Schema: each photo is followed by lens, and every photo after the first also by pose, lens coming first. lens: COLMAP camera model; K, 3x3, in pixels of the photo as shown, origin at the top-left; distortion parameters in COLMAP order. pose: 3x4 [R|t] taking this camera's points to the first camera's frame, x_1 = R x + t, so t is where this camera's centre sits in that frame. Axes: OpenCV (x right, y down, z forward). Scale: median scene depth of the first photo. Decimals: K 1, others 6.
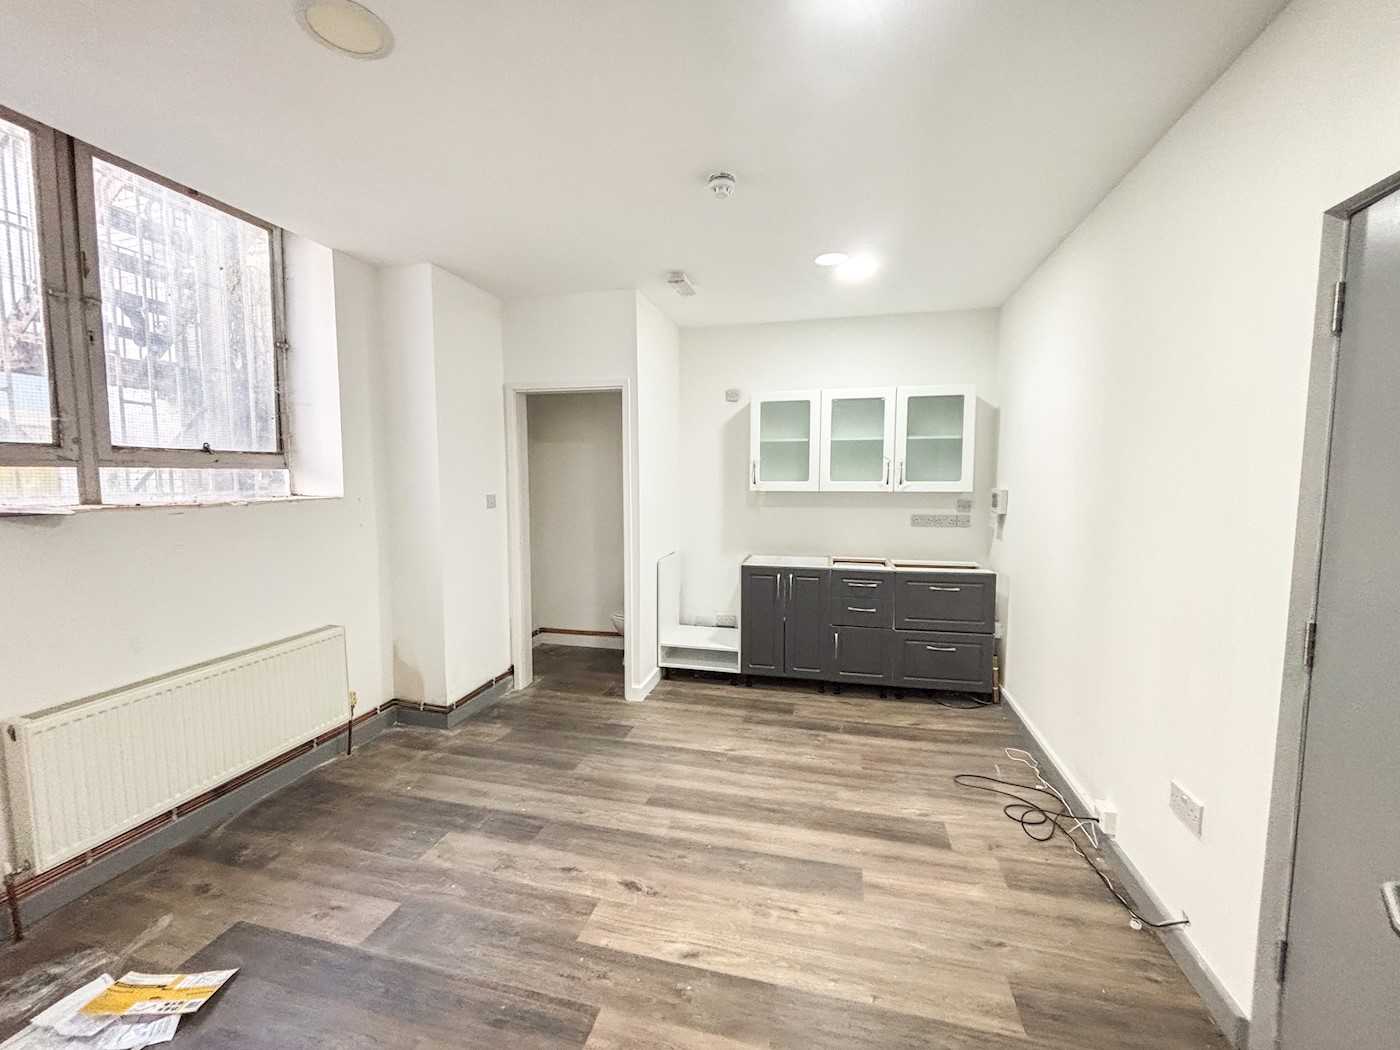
lens RADIAL K [[568.9, 0, 700.0], [0, 568.9, 525.0], [0, 0, 1]] dist [-0.010880, -0.000312]
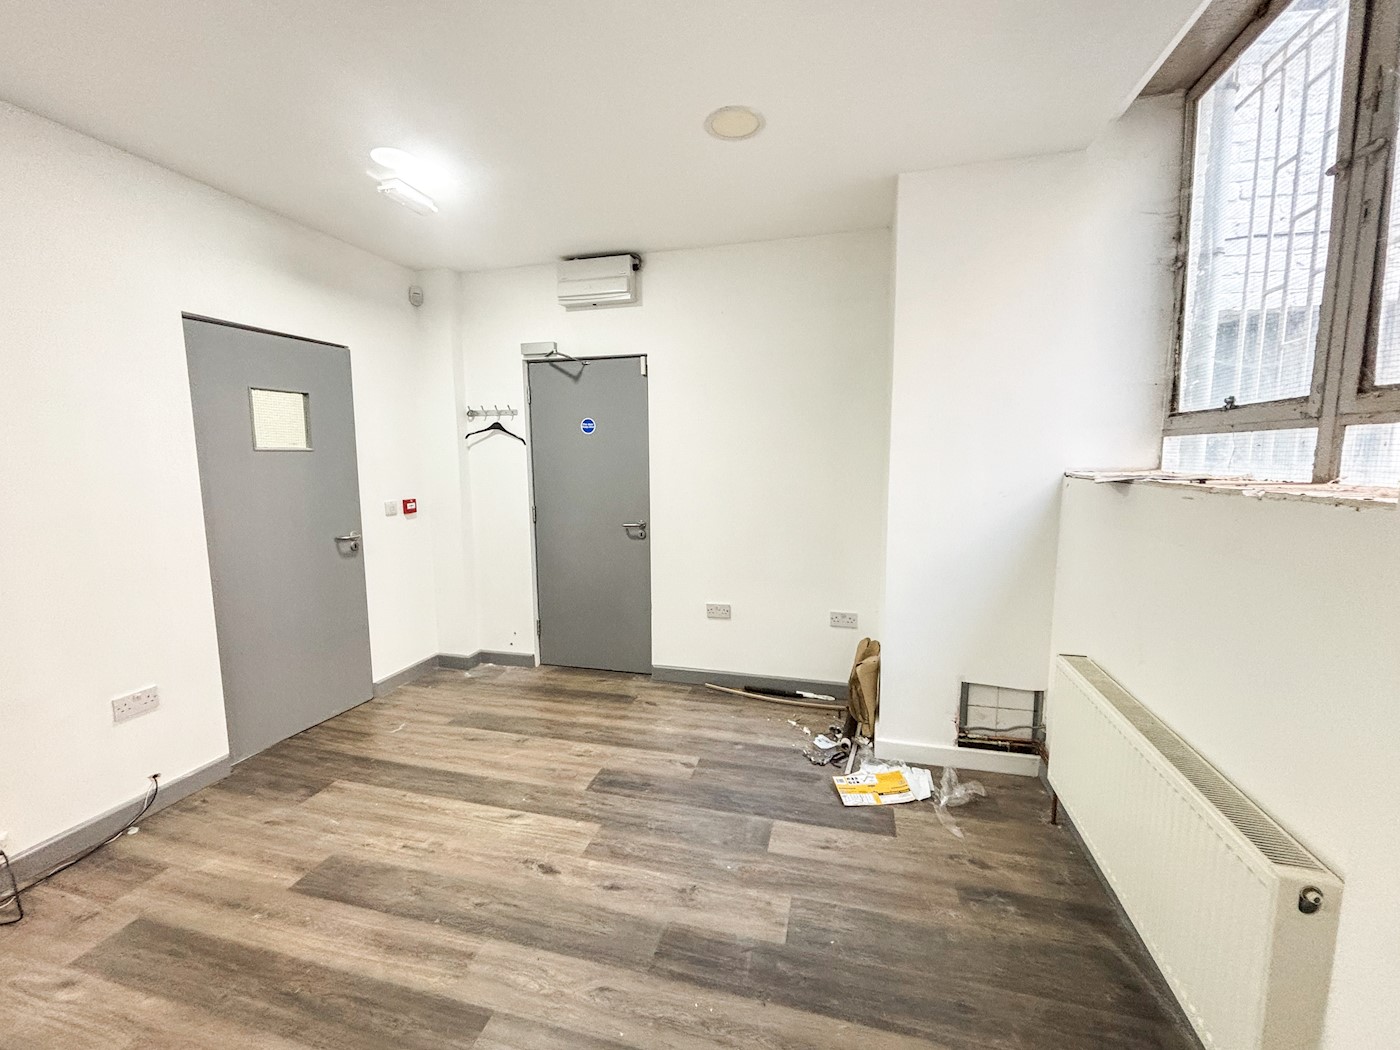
lens RADIAL K [[568.9, 0, 700.0], [0, 568.9, 525.0], [0, 0, 1]] dist [-0.010880, -0.000312]
pose [[-0.999884, 0.003556, 0.014811, -0.406141], [0.006522, 0.978671, 0.205330, -0.144198], [-0.013765, 0.205403, -0.978581, 1.854249]]
